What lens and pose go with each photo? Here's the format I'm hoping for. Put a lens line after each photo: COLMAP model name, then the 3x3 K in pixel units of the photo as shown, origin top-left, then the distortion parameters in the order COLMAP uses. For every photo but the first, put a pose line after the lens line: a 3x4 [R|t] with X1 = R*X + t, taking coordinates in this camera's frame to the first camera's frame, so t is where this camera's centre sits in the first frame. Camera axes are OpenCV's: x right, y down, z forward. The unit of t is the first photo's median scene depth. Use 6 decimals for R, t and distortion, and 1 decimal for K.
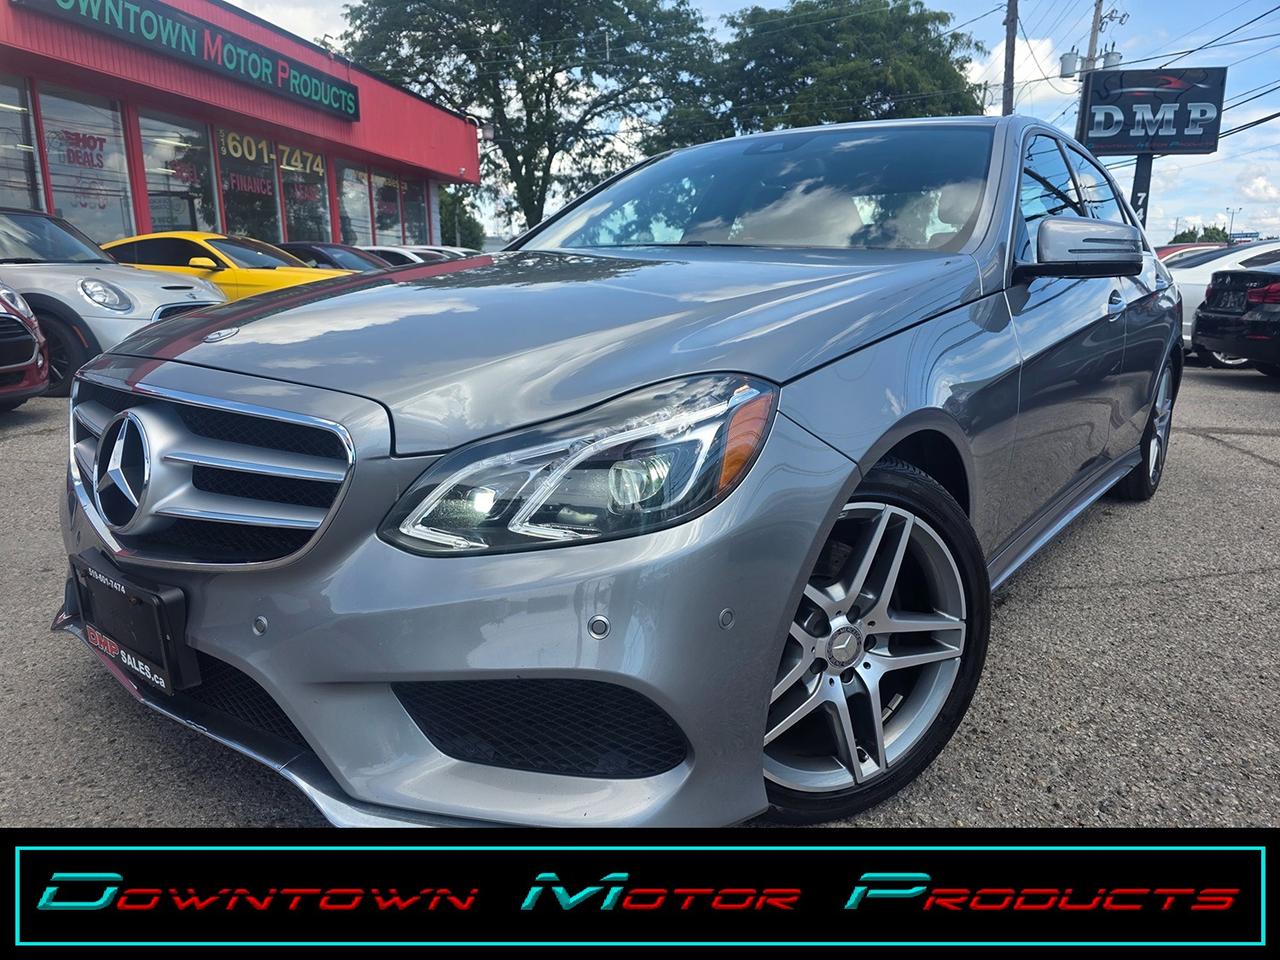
lens RADIAL K [[859.4, 0, 633.6], [0, 859.4, 478.6], [0, 0, 1]] dist [0.044444, -0.044598]
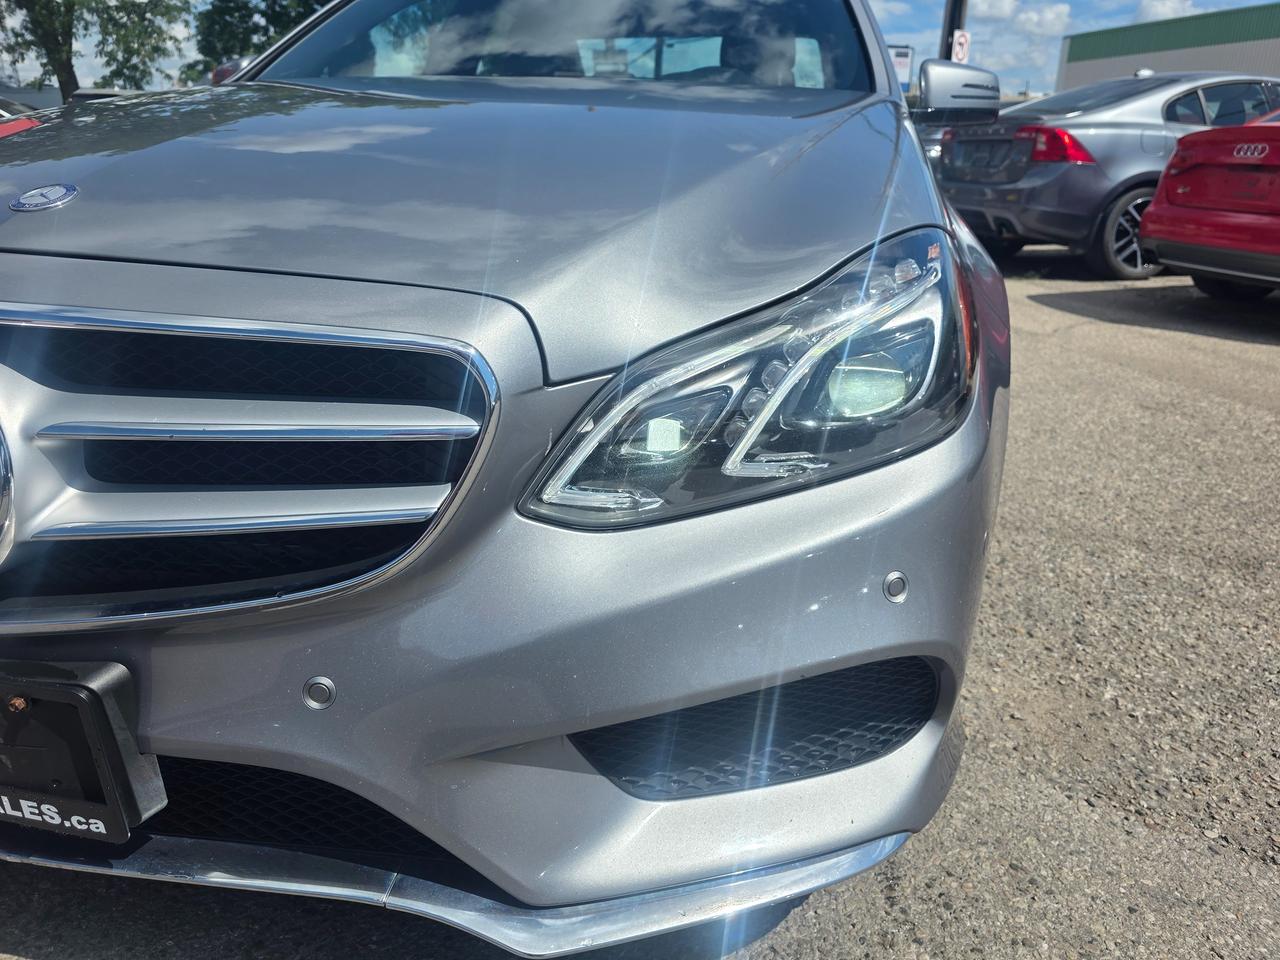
lens RADIAL K [[863.1, 0, 667.7], [0, 863.1, 478.6], [0, 0, 1]] dist [0.041492, -0.043069]
pose [[0.884051, -0.152047, 0.441967, -0.480325], [0.091154, 0.983538, 0.156027, -0.048751], [-0.458415, -0.097649, 0.883358, 0.387015]]
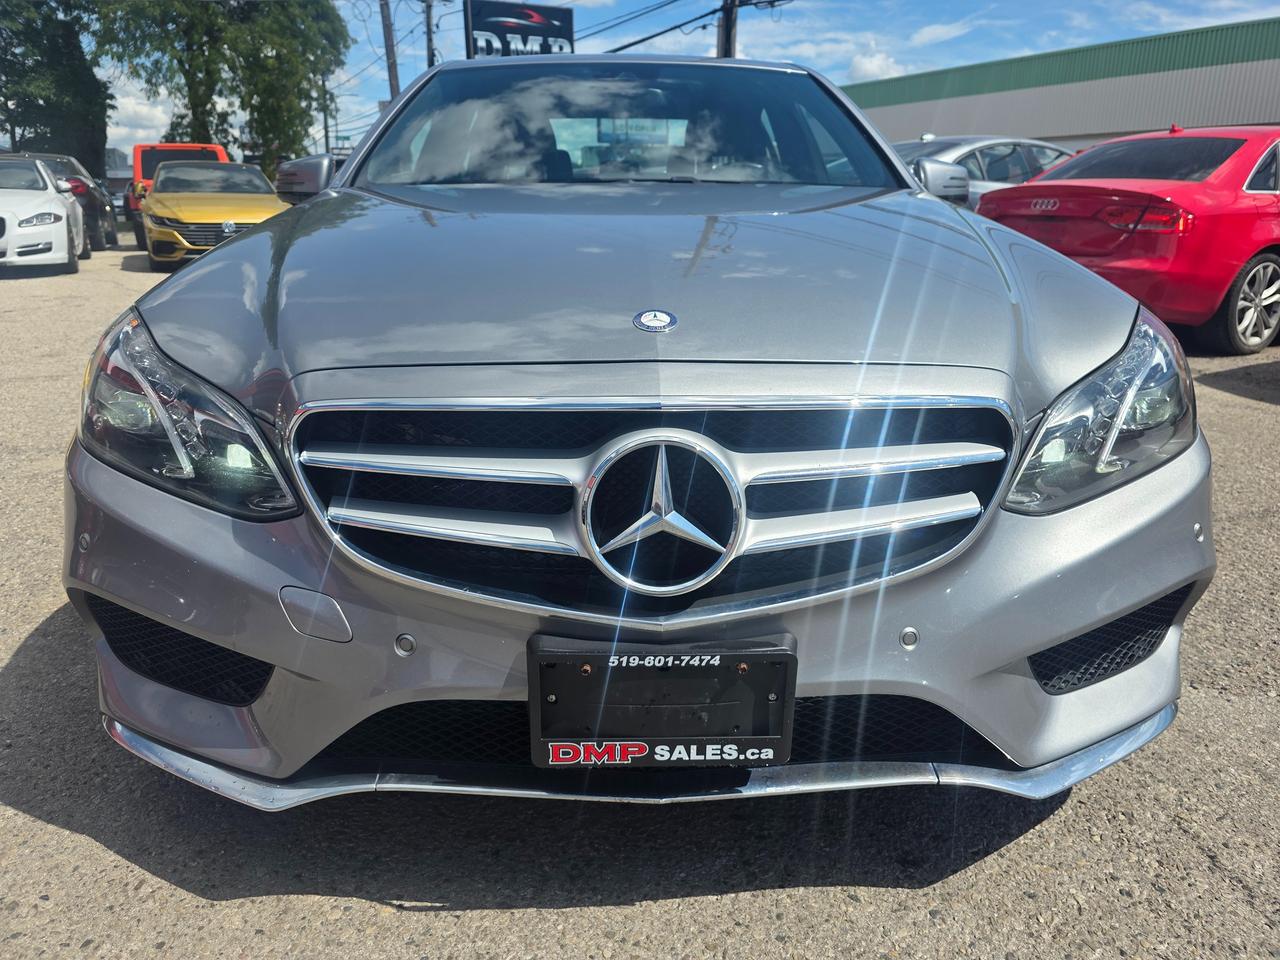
lens RADIAL K [[859.4, 0, 633.6], [0, 859.4, 478.6], [0, 0, 1]] dist [0.044444, -0.044598]
pose [[0.749654, -0.207397, 0.628495, -1.222683], [0.151495, 0.978191, 0.142095, -0.169784], [-0.644258, -0.011308, 0.764724, 0.518046]]
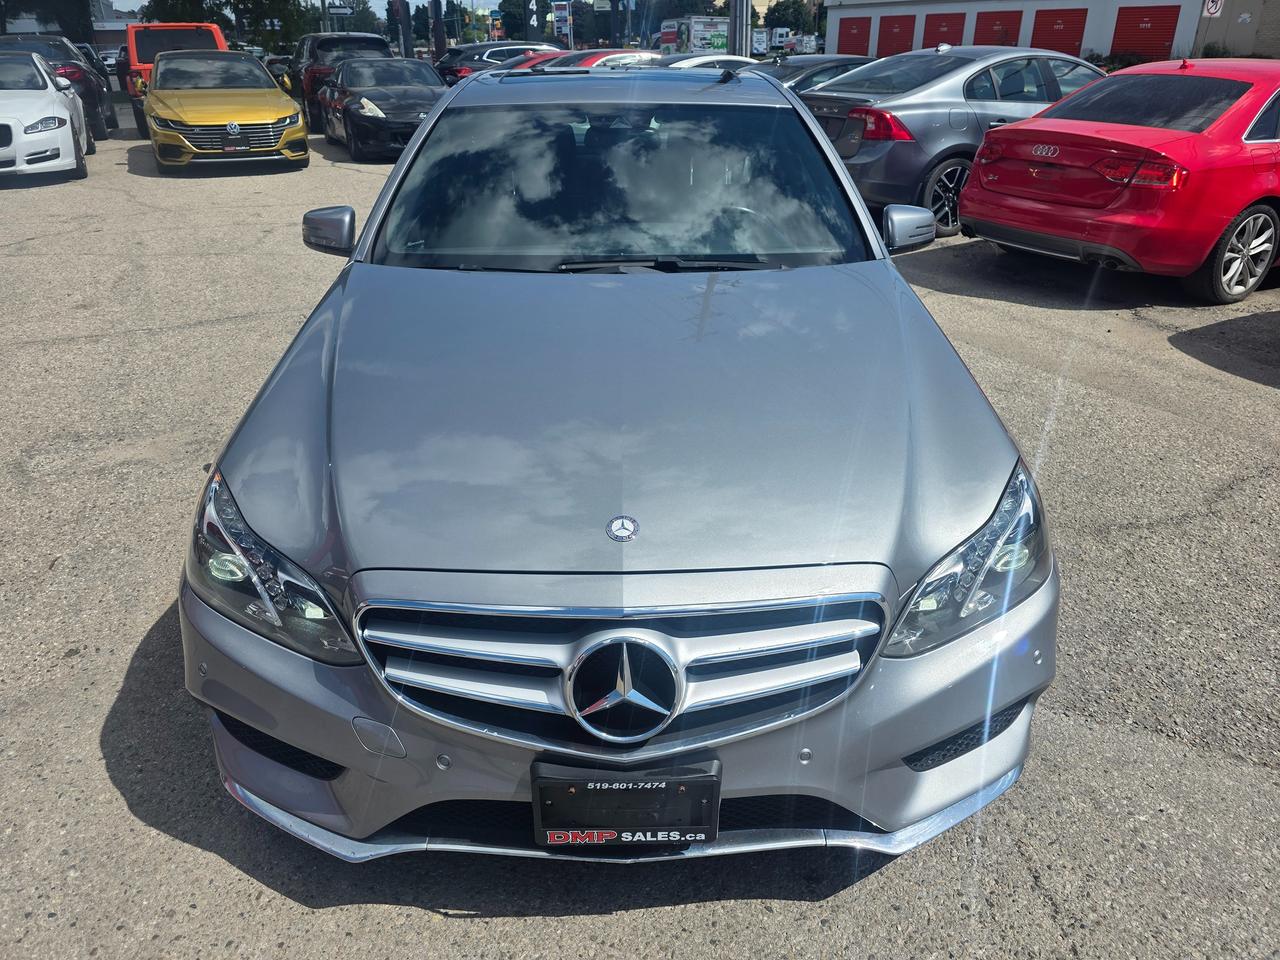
lens RADIAL K [[857.9, 0, 640.0], [0, 857.9, 480.0], [0, 0, 1]] dist [0.051915, -0.048401]
pose [[0.756860, -0.306434, 0.577288, -1.258619], [0.153192, 0.941844, 0.299103, -0.639955], [-0.635370, -0.137943, 0.759787, 0.267229]]
